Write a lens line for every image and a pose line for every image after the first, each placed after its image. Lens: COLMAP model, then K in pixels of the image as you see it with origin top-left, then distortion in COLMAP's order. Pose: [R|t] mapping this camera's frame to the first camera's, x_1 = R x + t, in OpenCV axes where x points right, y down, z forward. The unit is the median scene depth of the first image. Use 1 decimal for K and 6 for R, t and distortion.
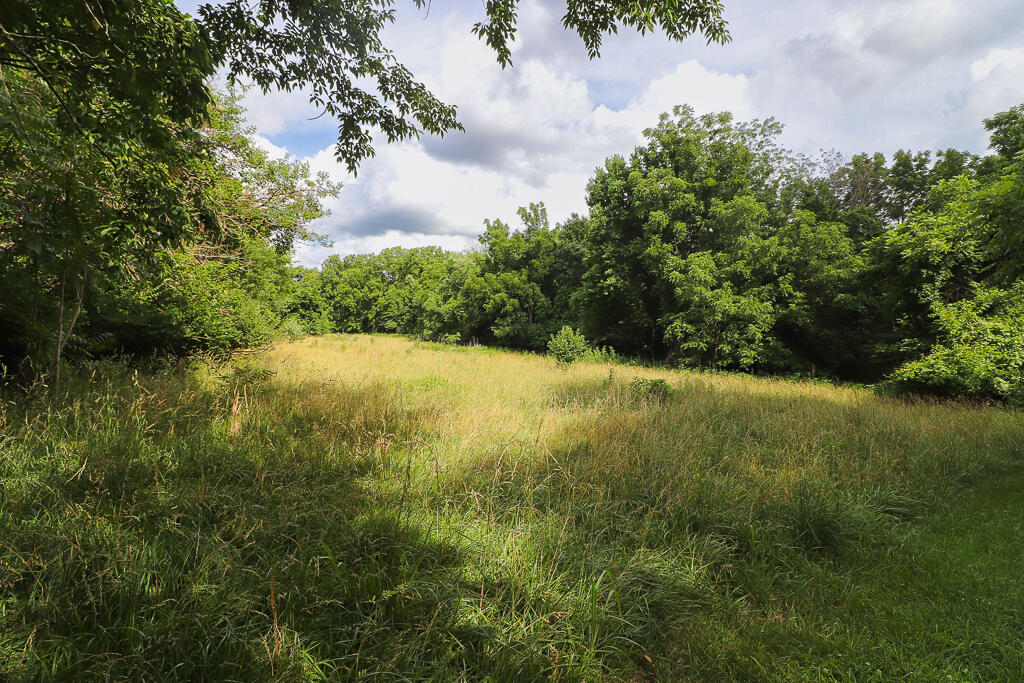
lens RADIAL K [[475.8, 0, 511.3], [0, 475.8, 340.2], [0, 0, 1]] dist [-0.004551, -0.000114]
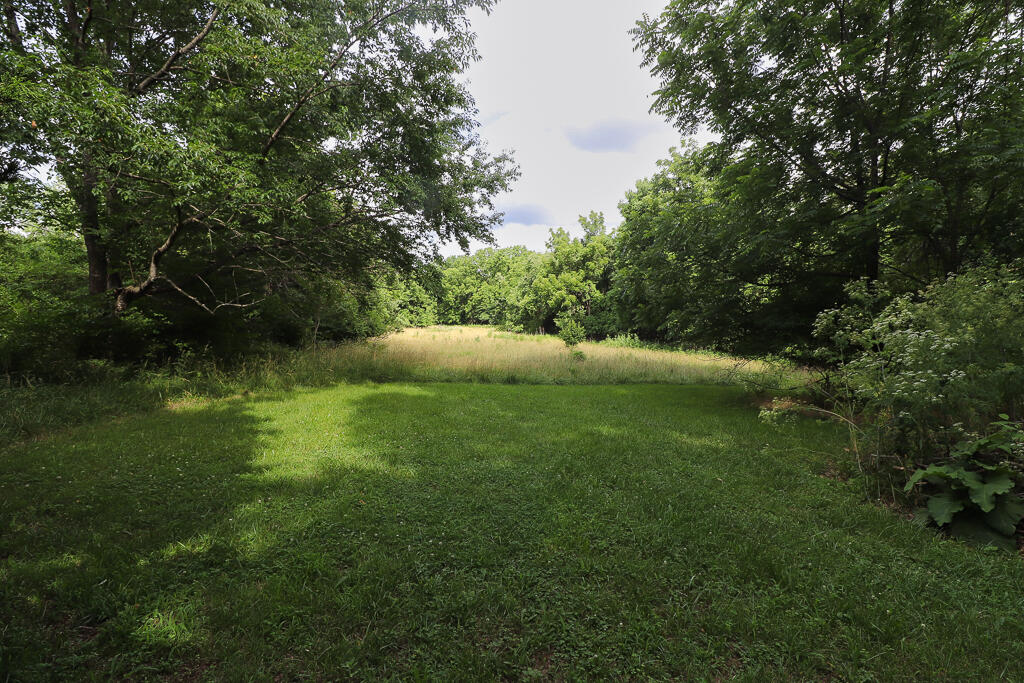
lens RADIAL K [[475.8, 0, 511.6], [0, 475.8, 341.5], [0, 0, 1]] dist [-0.004551, -0.000114]
pose [[0.977283, -0.006883, -0.211827, 0.100351], [0.012282, 0.999632, 0.024186, -0.000719], [0.211583, -0.026239, 0.977008, -0.193060]]
